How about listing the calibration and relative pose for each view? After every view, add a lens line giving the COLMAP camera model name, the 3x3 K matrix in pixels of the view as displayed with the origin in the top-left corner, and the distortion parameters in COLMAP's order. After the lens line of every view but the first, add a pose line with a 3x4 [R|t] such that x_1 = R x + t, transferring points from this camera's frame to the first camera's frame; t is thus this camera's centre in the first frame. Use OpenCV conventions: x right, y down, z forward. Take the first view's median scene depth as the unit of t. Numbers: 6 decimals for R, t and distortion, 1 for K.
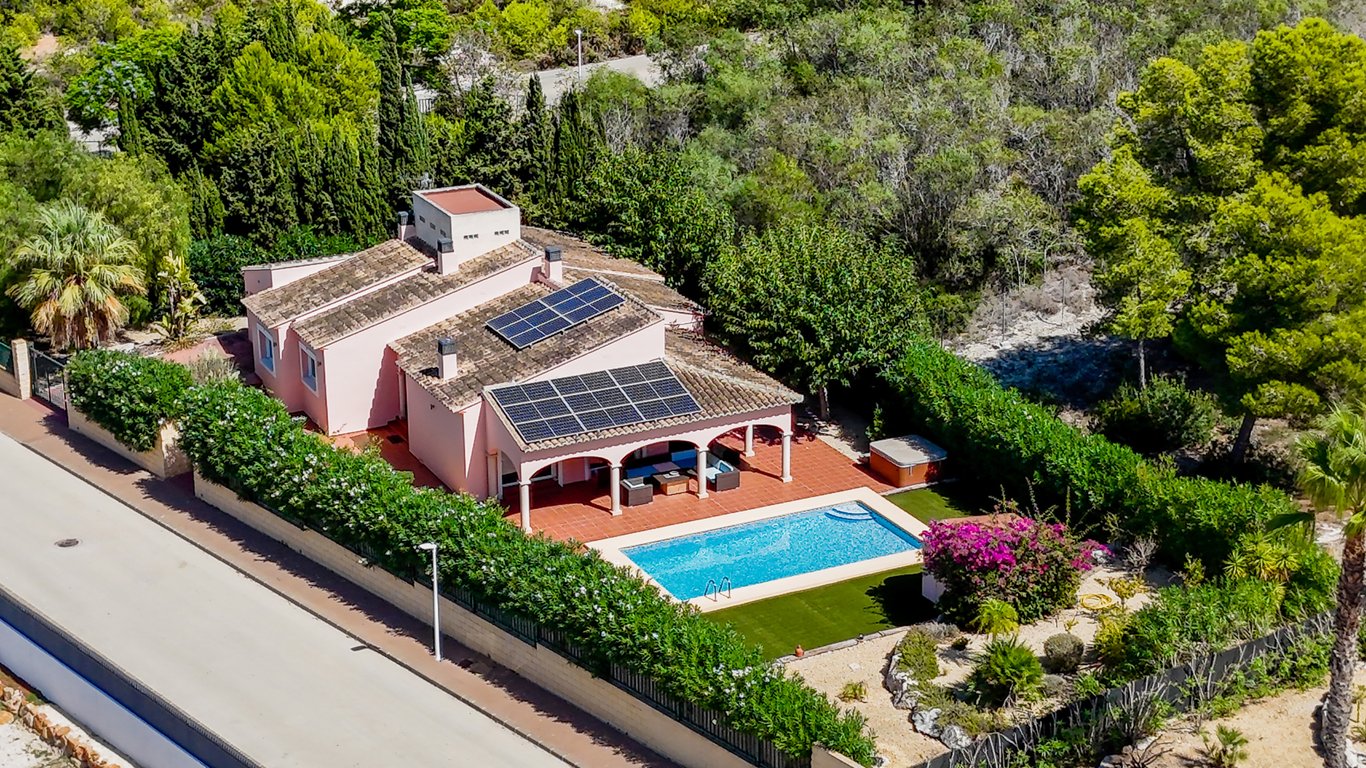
lens RADIAL K [[2185.1, 0, 678.2], [0, 2185.1, 384.7], [0, 0, 1]] dist [0.085360, 0.000000]
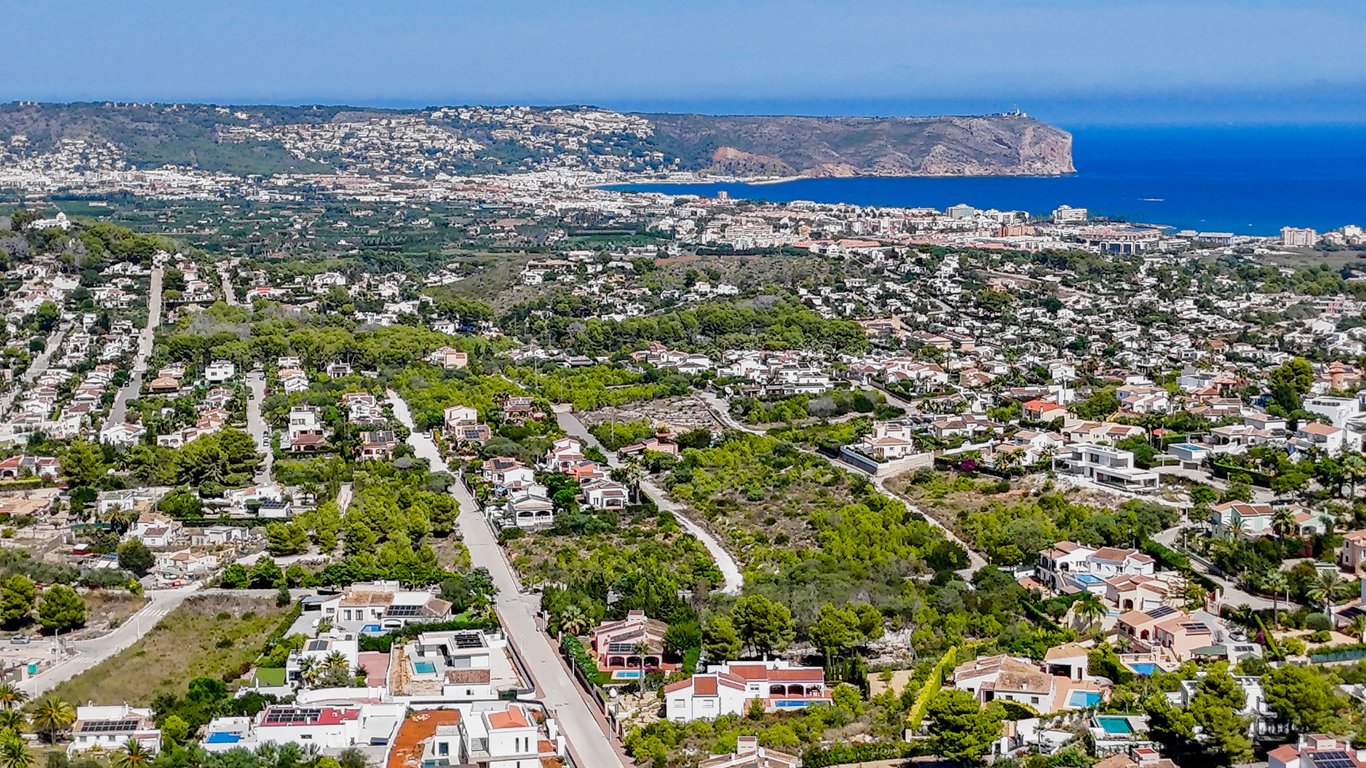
lens RADIAL K [[2185.1, 0, 680.6], [0, 2185.1, 391.0], [0, 0, 1]] dist [0.085360, 0.000000]
pose [[0.864559, 0.056736, -0.499318, 2.476052], [-0.164800, 0.970668, -0.175053, 0.284038], [0.474740, 0.233632, 0.848551, -3.350038]]
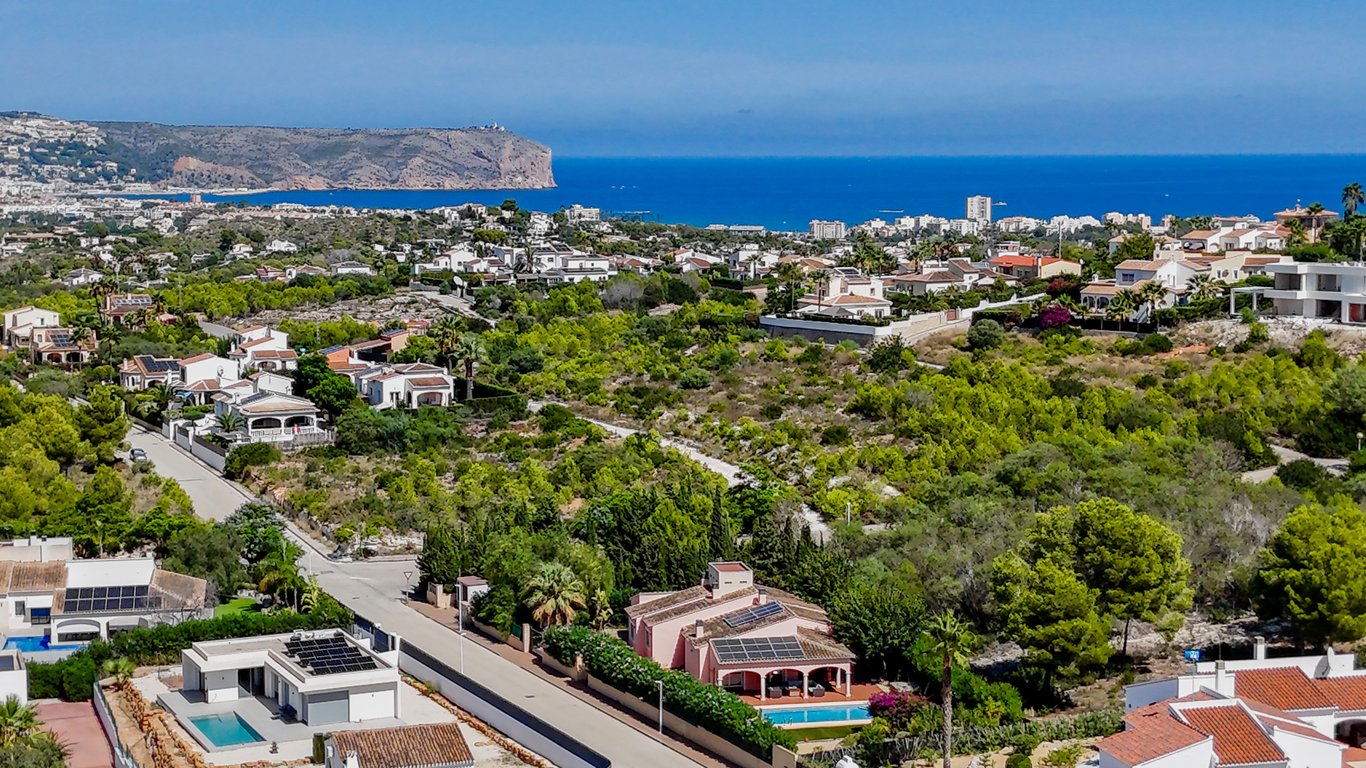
lens RADIAL K [[2185.1, 0, 690.8], [0, 2185.1, 374.9], [0, 0, 1]] dist [0.085360, 0.000000]
pose [[0.963597, 0.027060, -0.265987, 0.416248], [-0.090896, 0.968762, -0.230733, 0.222948], [0.251434, 0.246511, 0.935956, -1.015221]]
